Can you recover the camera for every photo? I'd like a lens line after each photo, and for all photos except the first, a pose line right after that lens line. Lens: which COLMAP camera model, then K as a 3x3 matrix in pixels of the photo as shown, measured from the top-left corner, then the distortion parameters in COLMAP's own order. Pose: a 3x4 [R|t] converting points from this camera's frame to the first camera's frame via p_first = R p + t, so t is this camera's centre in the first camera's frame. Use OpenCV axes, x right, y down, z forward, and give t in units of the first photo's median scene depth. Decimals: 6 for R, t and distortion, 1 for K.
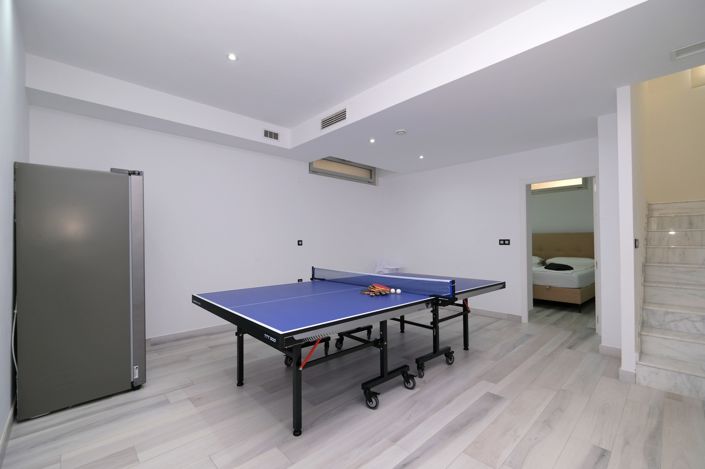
lens RADIAL K [[304.5, 0, 351.5], [0, 304.5, 235.5], [0, 0, 1]] dist [-0.000634, -0.000150]
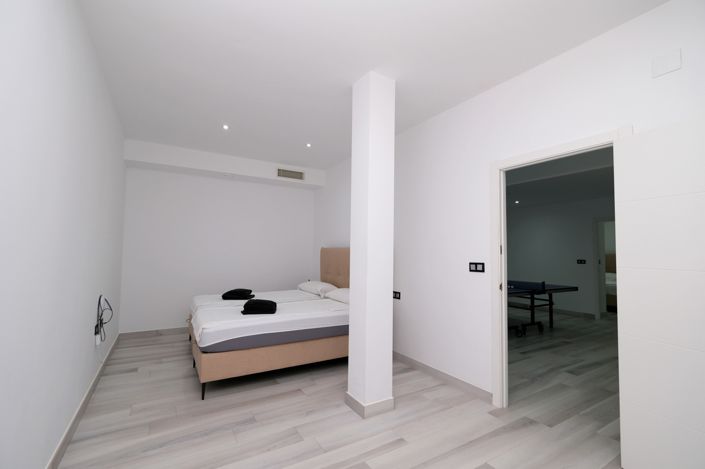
lens RADIAL K [[313.0, 0, 351.0], [0, 313.0, 235.6], [0, 0, 1]] dist [0.000644, -0.000216]
pose [[0.977105, 0.006486, -0.212659, -0.435326], [-0.014708, 0.999203, -0.037103, -0.057242], [0.212249, 0.039381, 0.976422, -1.202813]]
